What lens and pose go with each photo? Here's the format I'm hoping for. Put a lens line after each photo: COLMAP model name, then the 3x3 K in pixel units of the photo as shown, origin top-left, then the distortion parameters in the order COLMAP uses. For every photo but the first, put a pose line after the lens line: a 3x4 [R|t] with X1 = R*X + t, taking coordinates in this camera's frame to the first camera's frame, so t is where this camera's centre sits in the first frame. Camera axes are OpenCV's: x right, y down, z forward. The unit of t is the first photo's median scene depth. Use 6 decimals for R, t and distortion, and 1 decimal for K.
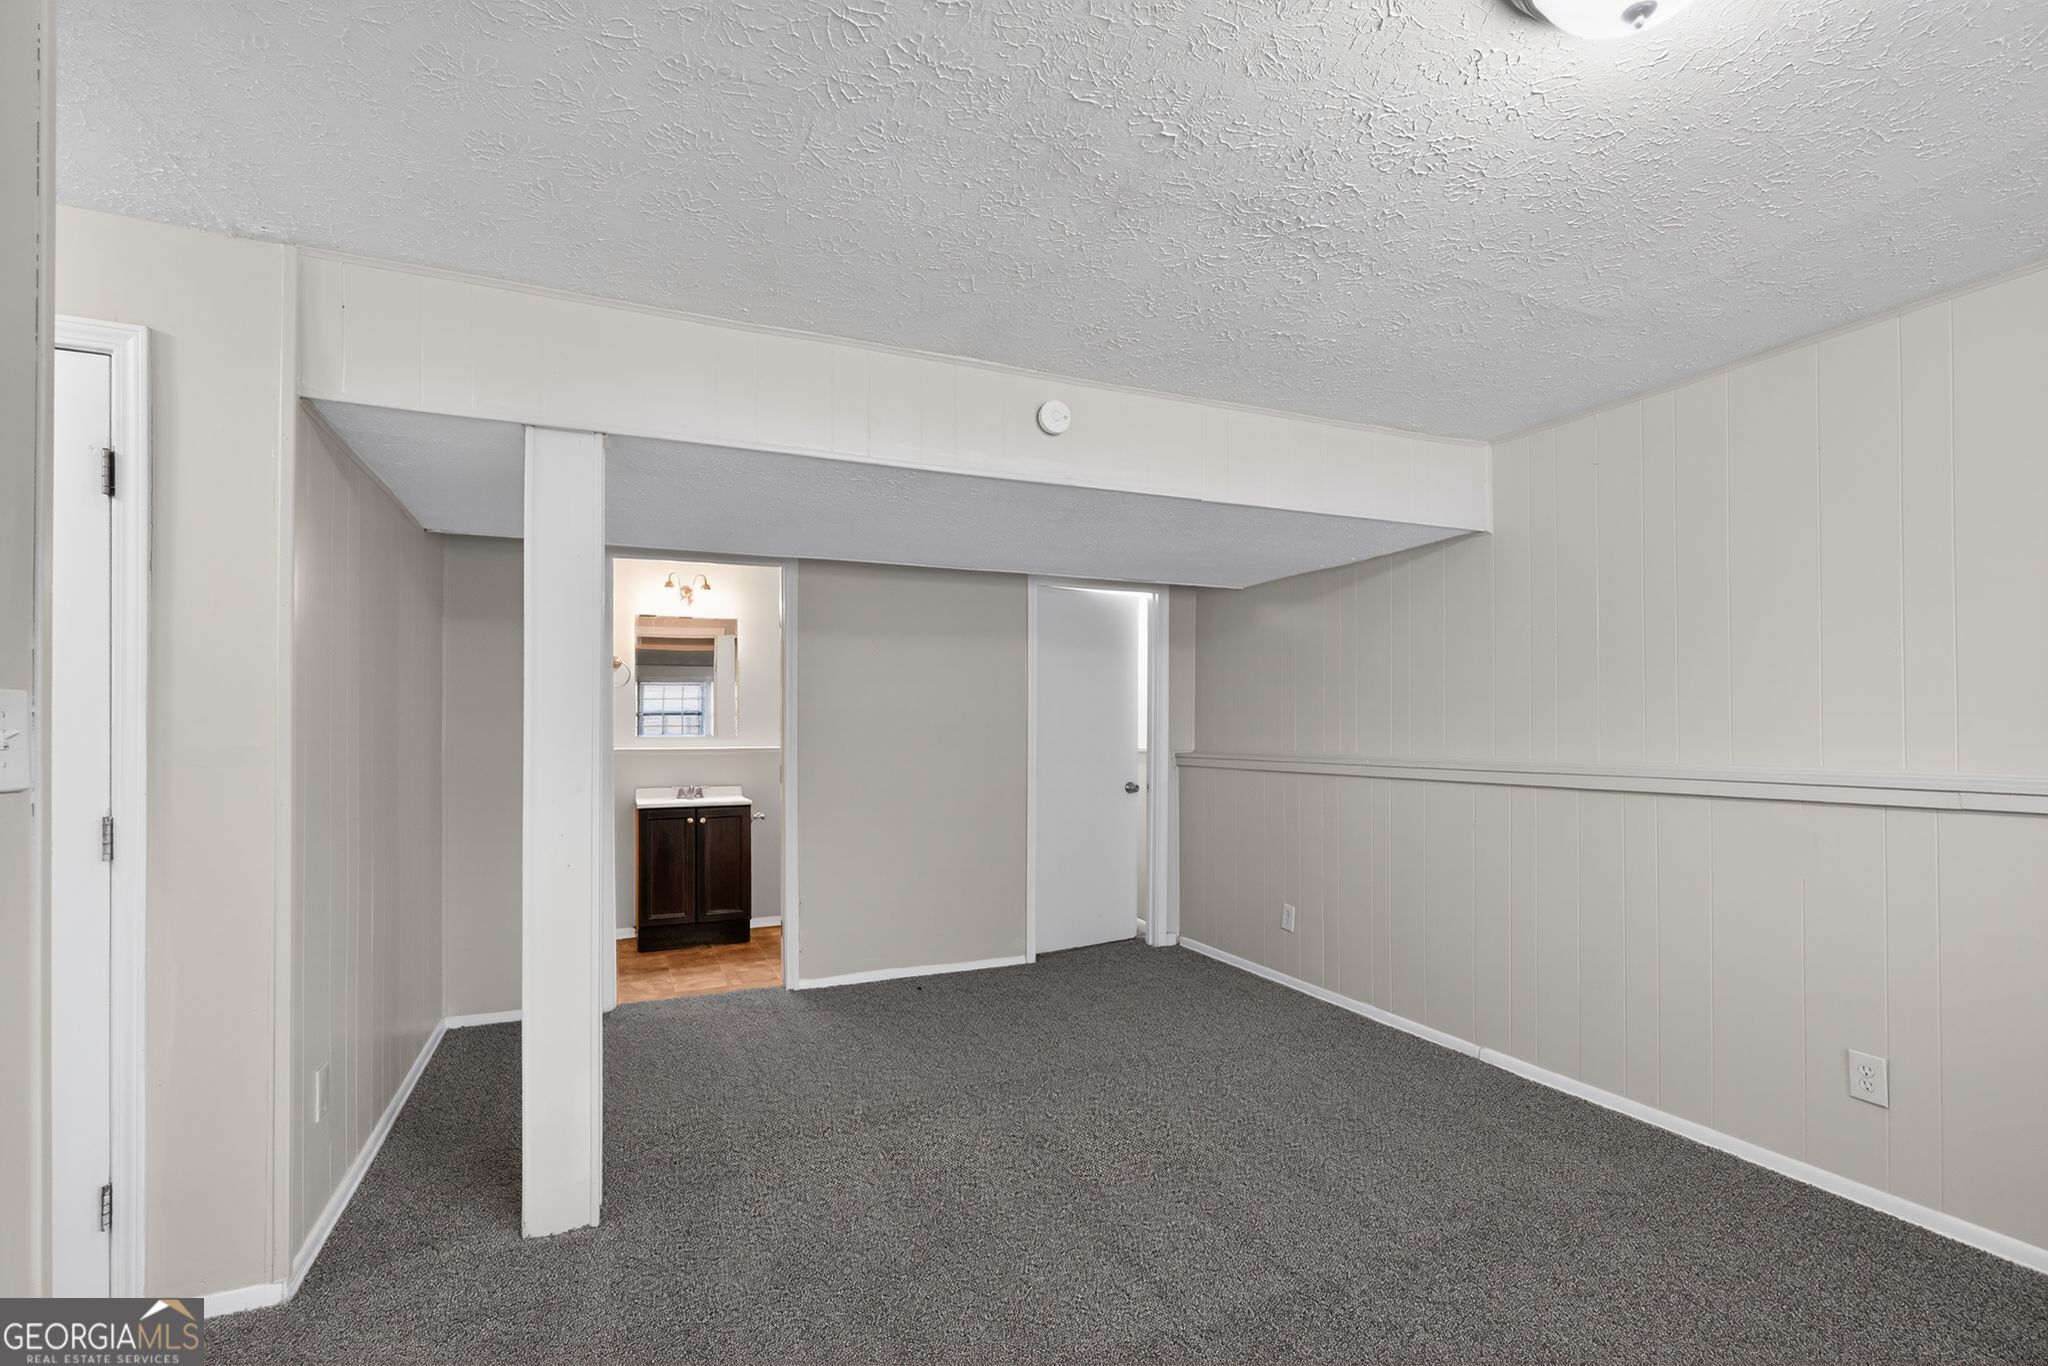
lens RADIAL K [[911.4, 0, 1025.6], [0, 911.4, 715.3], [0, 0, 1]] dist [-0.000081, 0.001058]
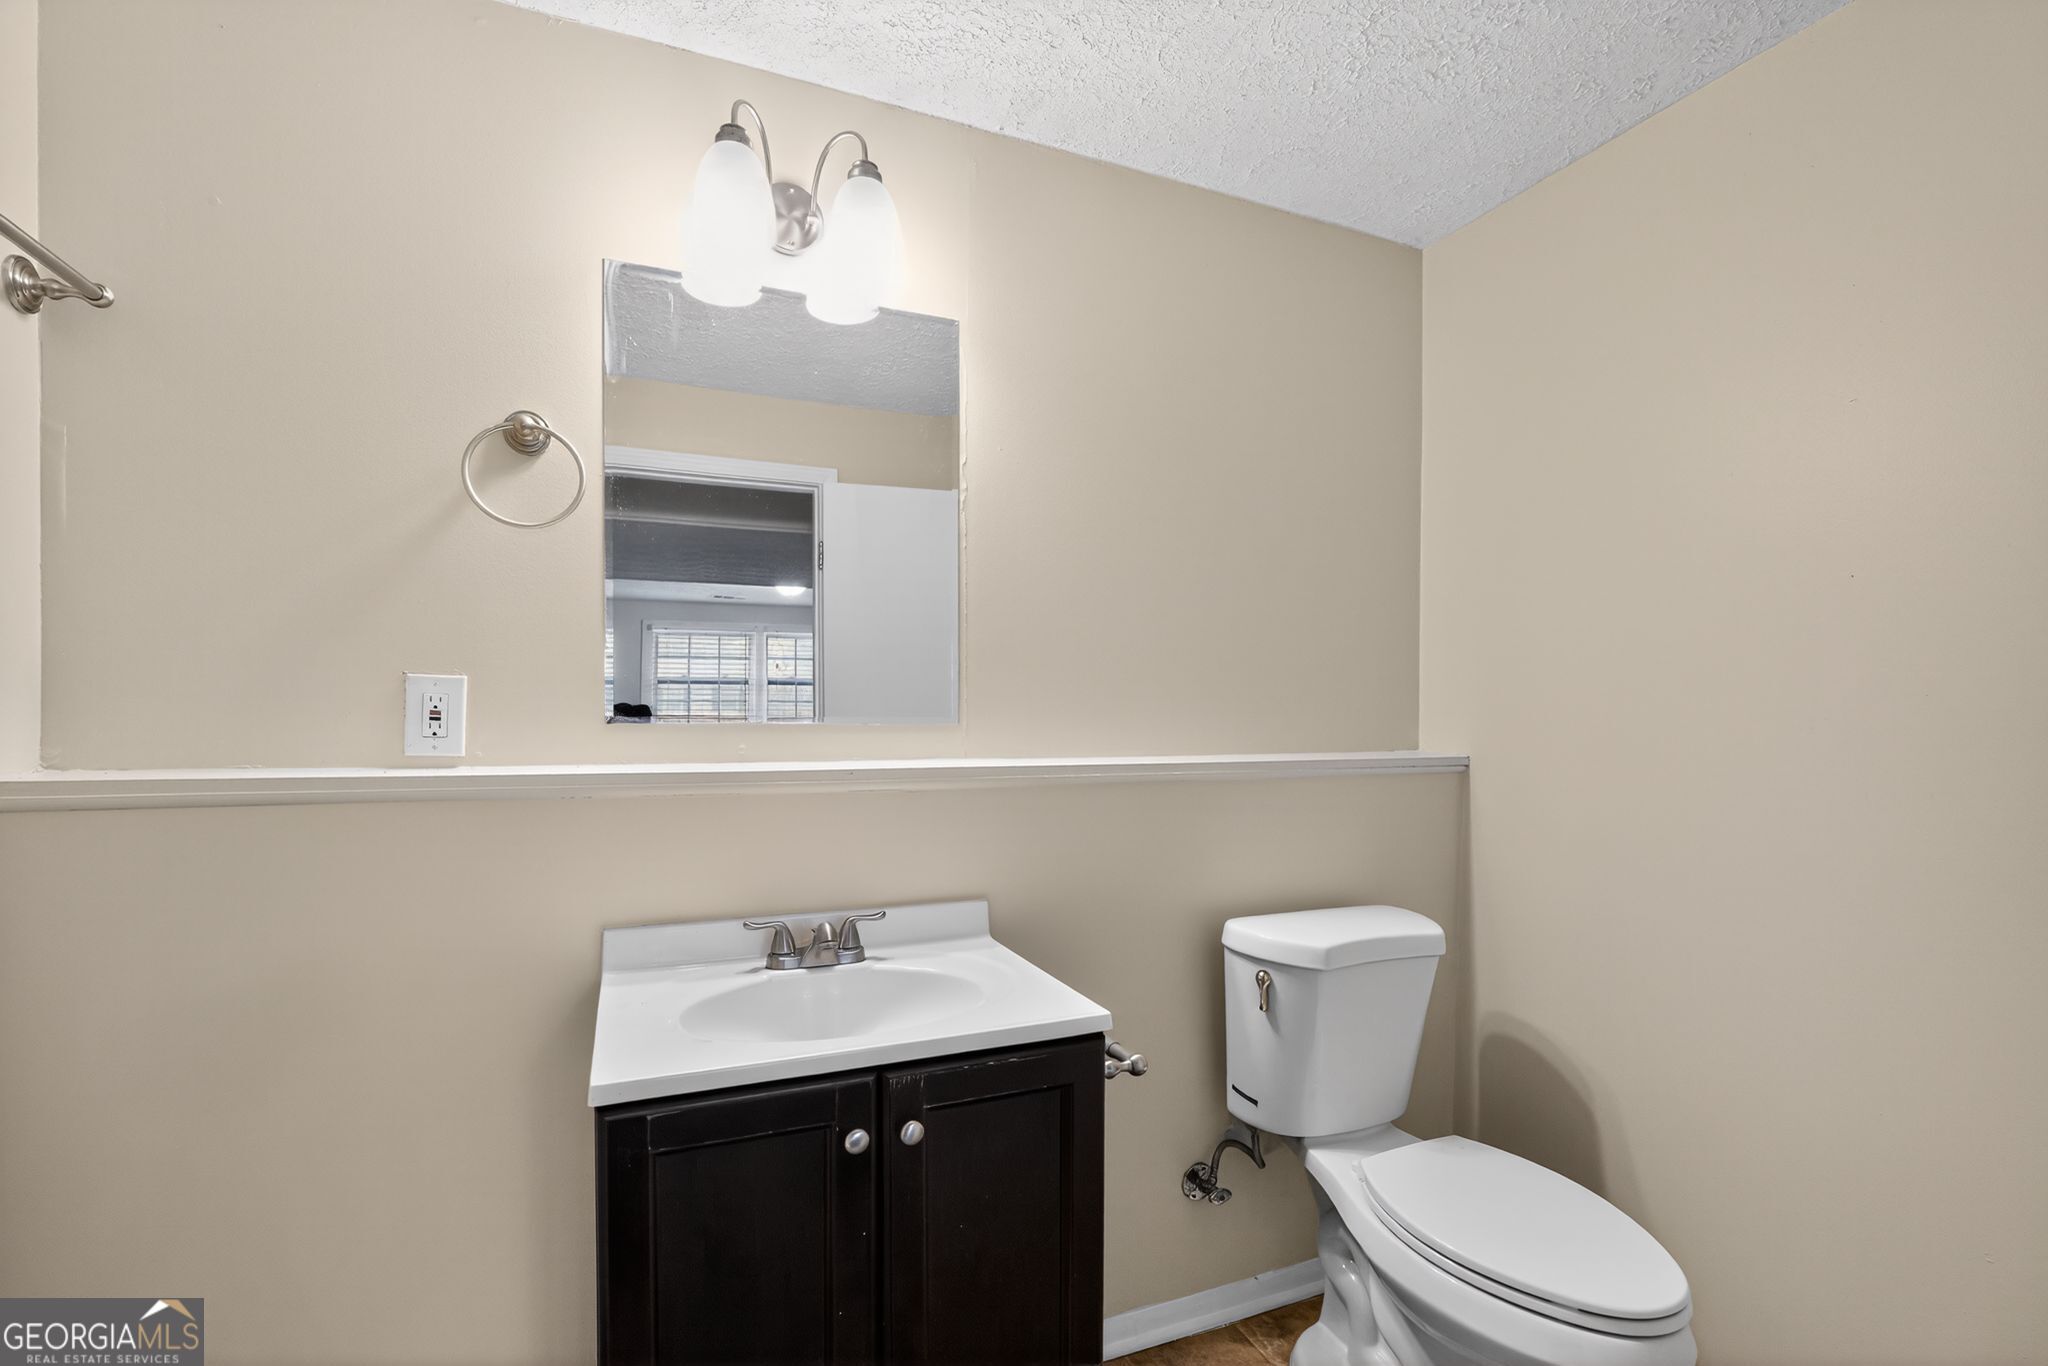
lens RADIAL K [[911.4, 0, 1030.8], [0, 911.4, 732.7], [0, 0, 1]] dist [-0.000081, 0.001058]
pose [[0.999955, 0.009468, -0.000261, -0.352225], [-0.009465, 0.999915, 0.008996, 0.024901], [0.000347, -0.008993, 0.999959, 0.854542]]
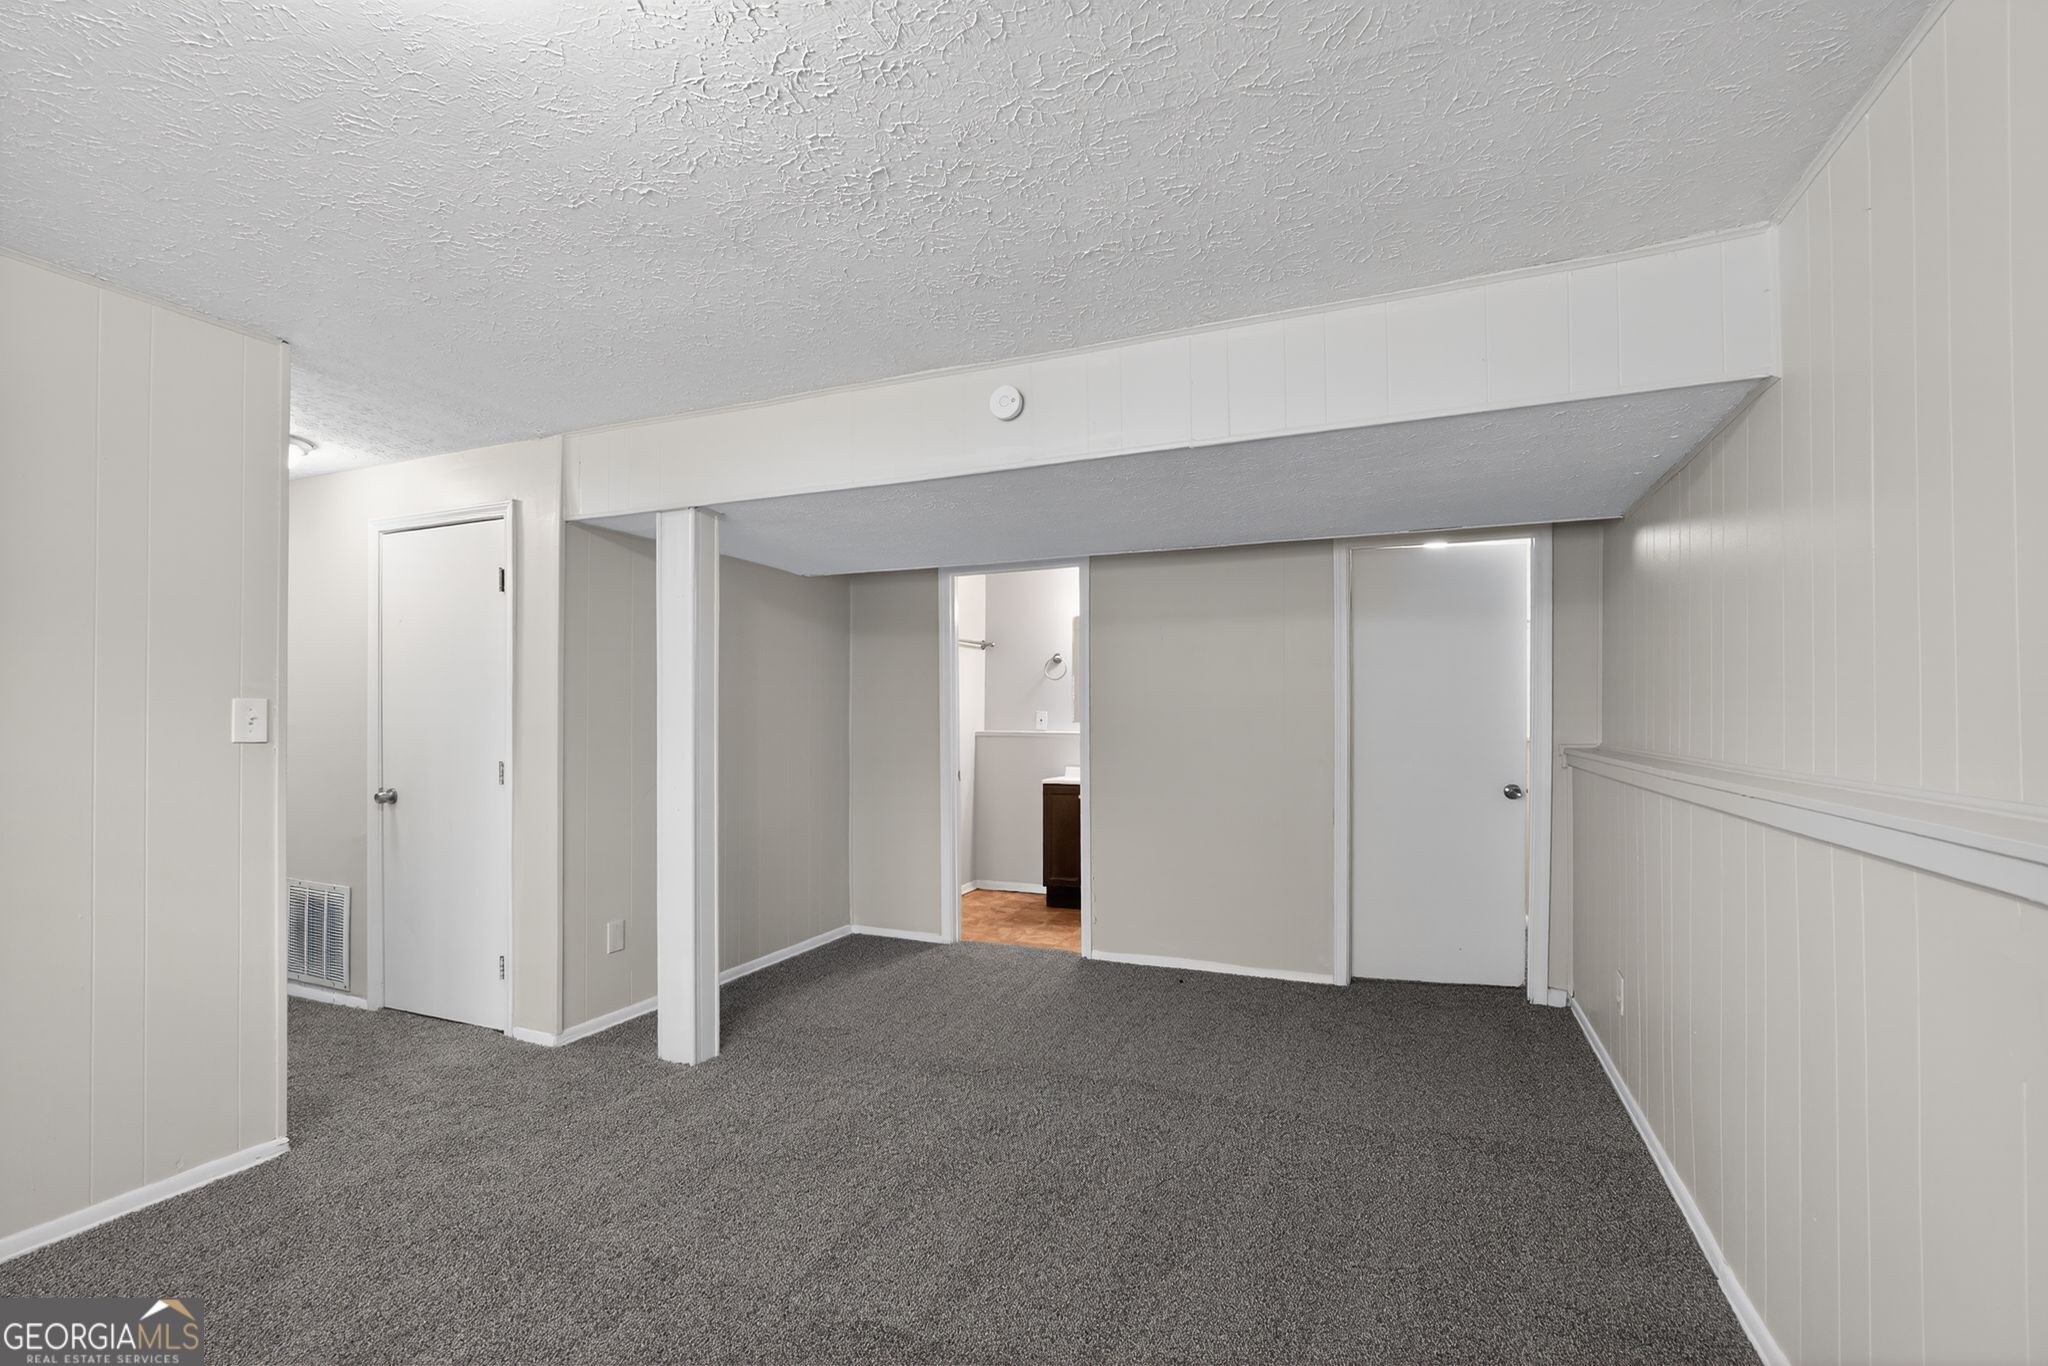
lens RADIAL K [[911.4, 0, 1027.4], [0, 911.4, 695.0], [0, 0, 1]] dist [-0.000081, 0.001058]
pose [[0.694370, -0.015801, -0.719445, 0.423041], [0.009904, 0.999874, -0.012401, 0.003020], [0.719550, 0.001486, 0.694439, 0.180435]]
